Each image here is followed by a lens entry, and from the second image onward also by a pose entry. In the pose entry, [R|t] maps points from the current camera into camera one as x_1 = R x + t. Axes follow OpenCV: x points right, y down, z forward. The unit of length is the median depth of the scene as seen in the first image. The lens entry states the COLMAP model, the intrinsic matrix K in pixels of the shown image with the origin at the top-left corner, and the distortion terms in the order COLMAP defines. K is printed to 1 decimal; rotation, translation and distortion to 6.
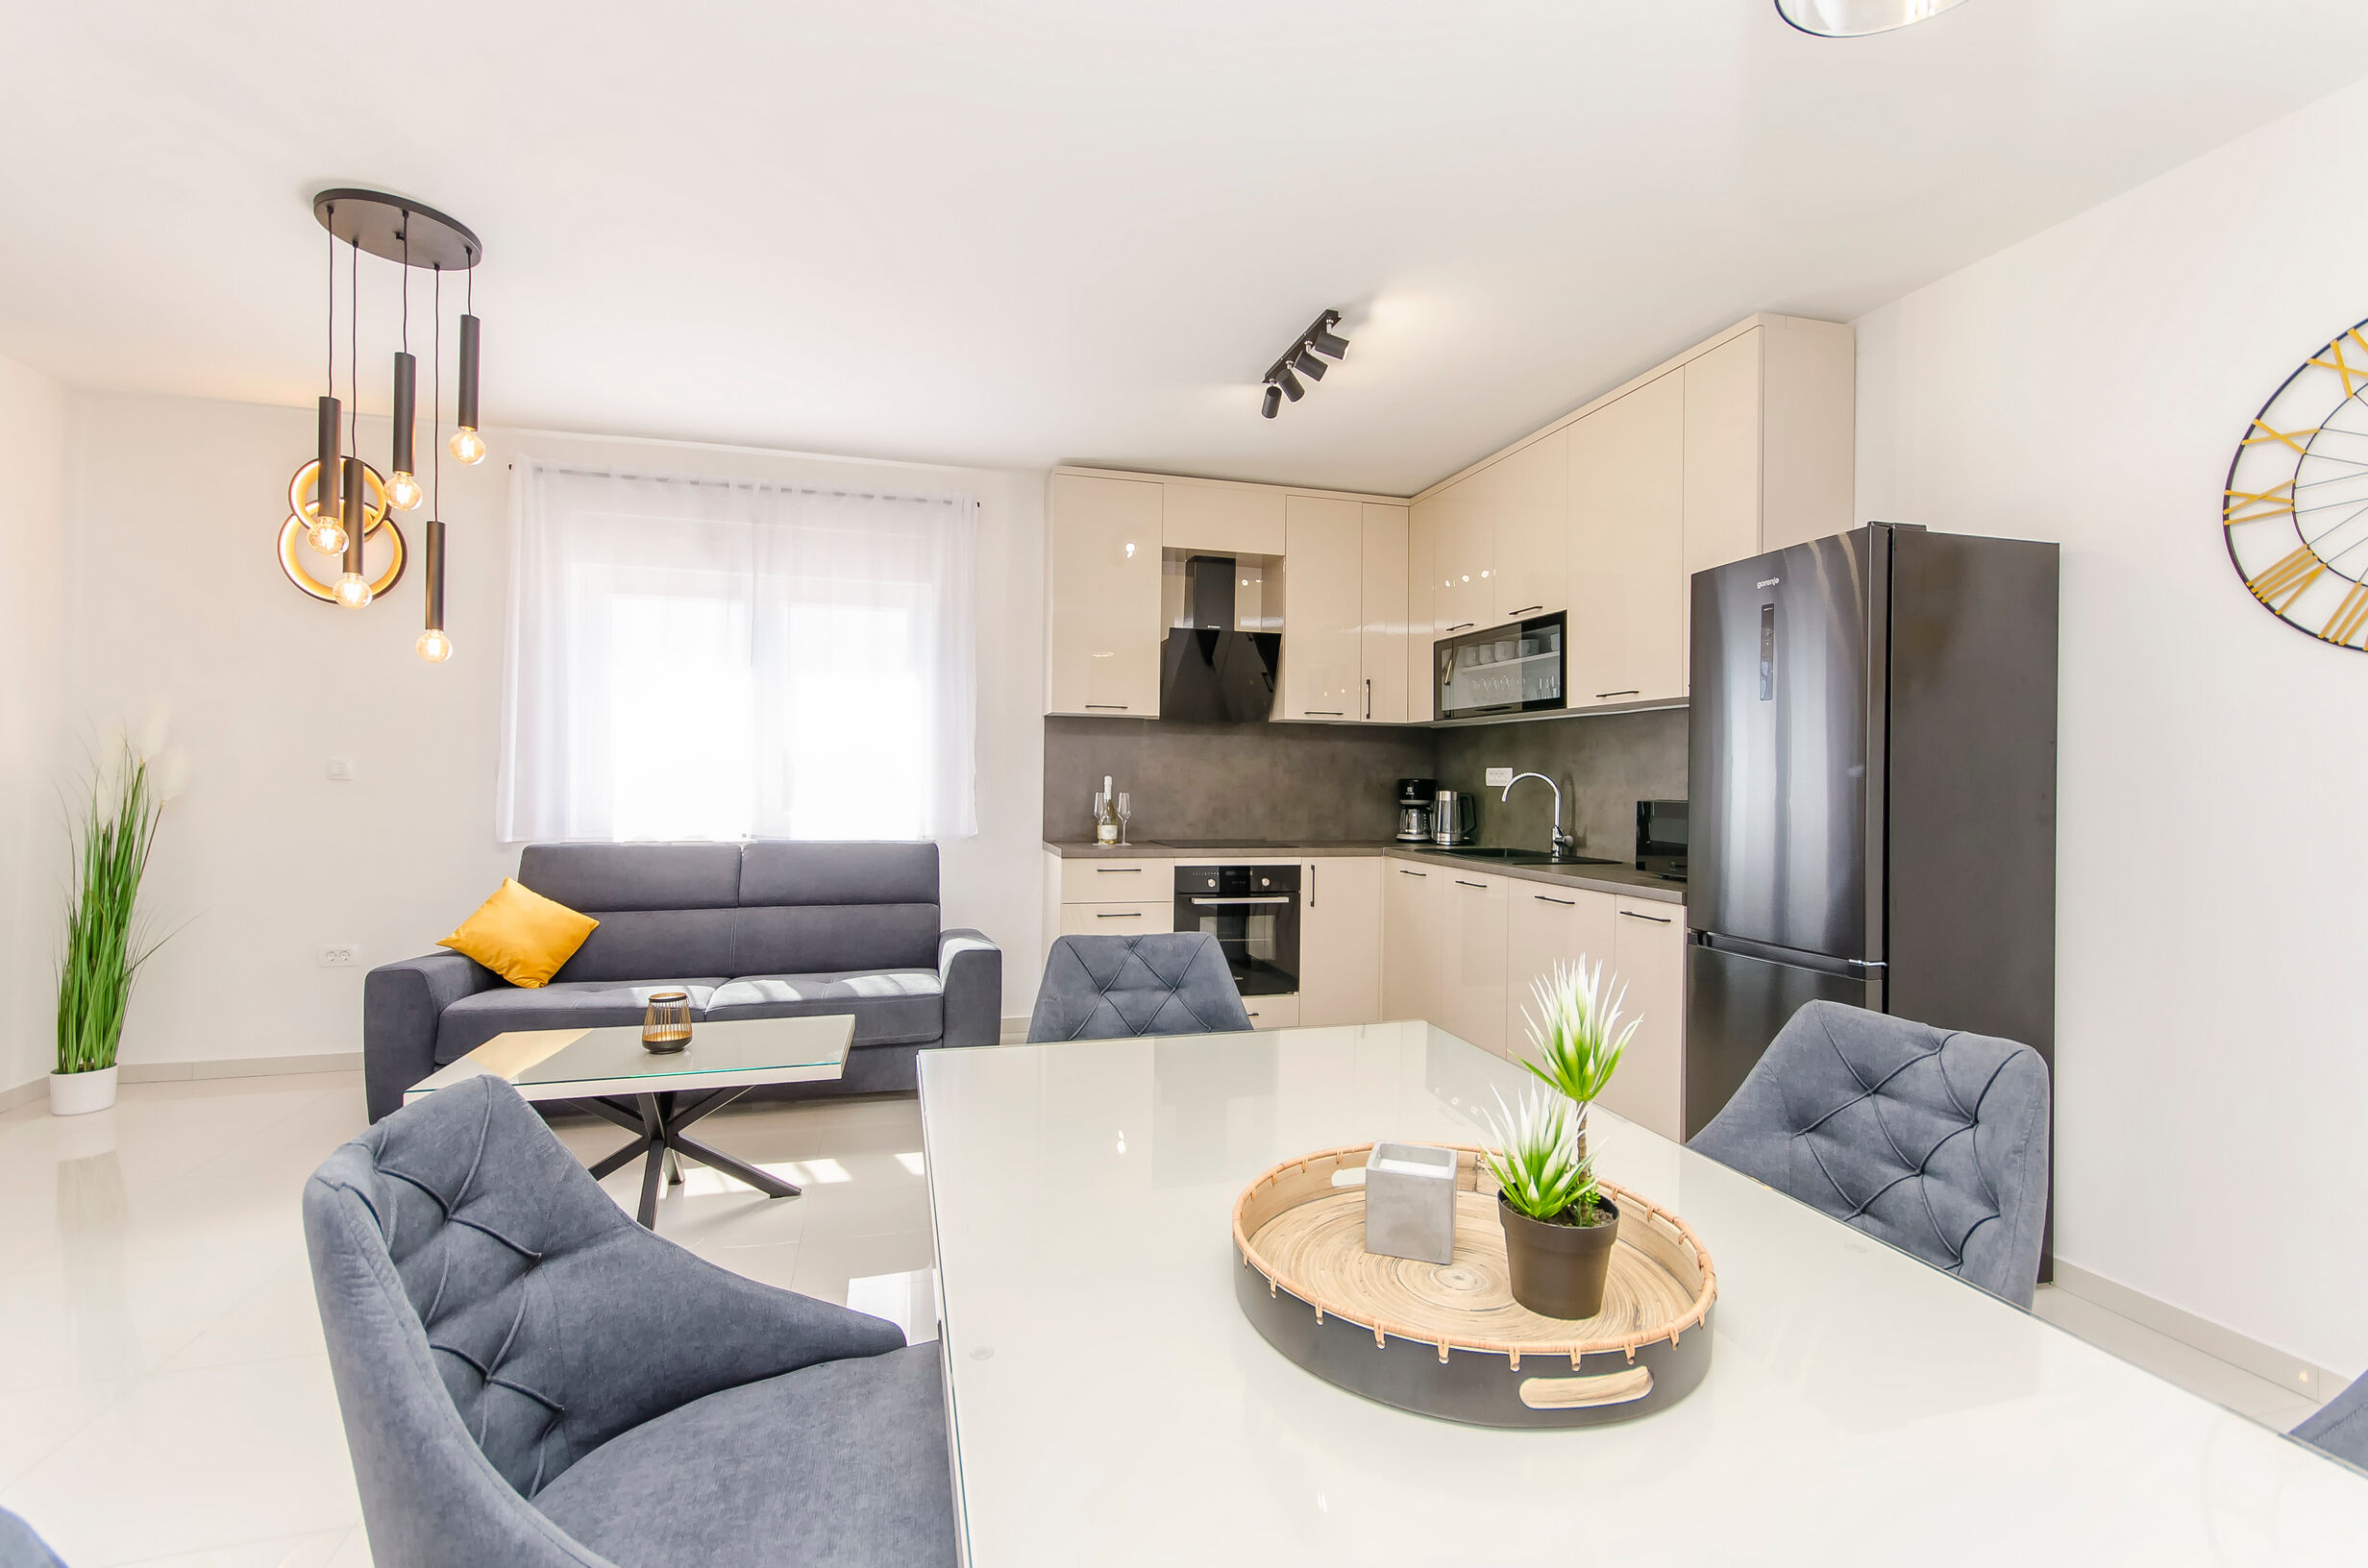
lens RADIAL K [[1043.4, 0, 1182.0], [0, 1043.4, 791.7], [0, 0, 1]] dist [-0.001209, 0.000037]
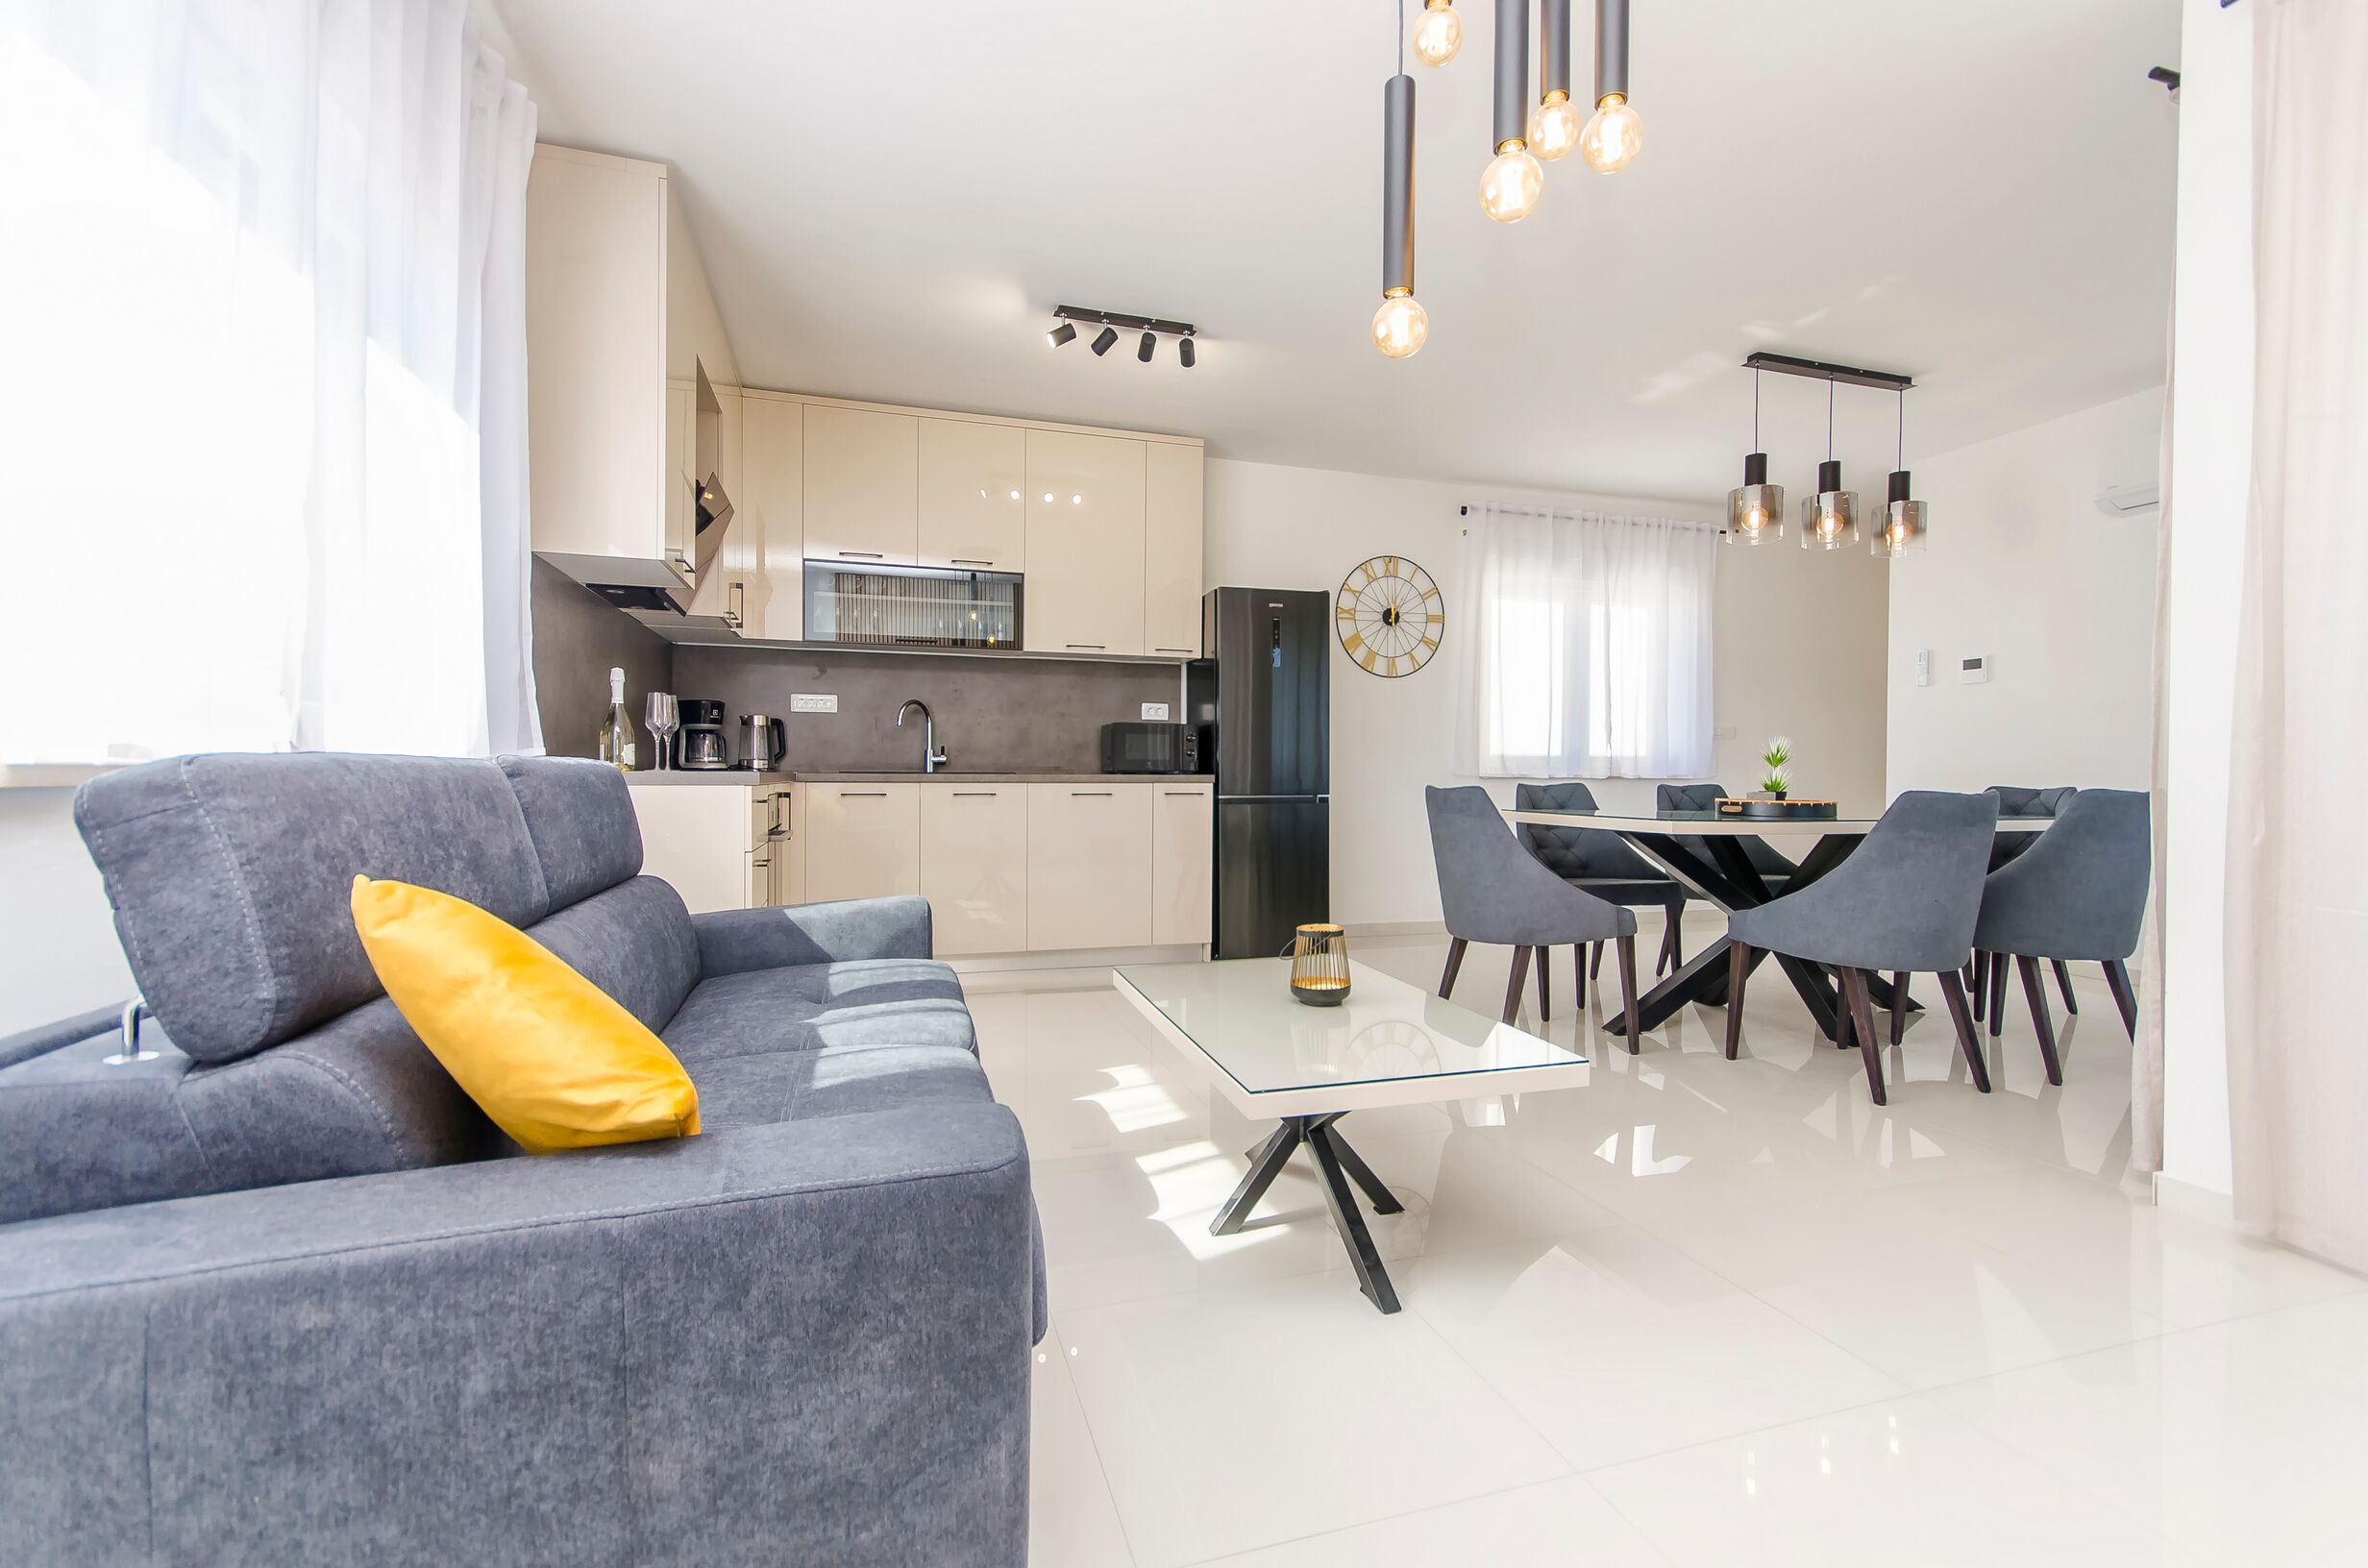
lens RADIAL K [[1043.4, 0, 1182.0], [0, 1043.4, 791.7], [0, 0, 1]] dist [-0.001209, 0.000037]
pose [[-0.057405, -0.026696, 0.997994, -0.773909], [0.008941, 0.999589, 0.027253, 0.049974], [-0.998311, 0.010488, -0.057143, 0.746344]]
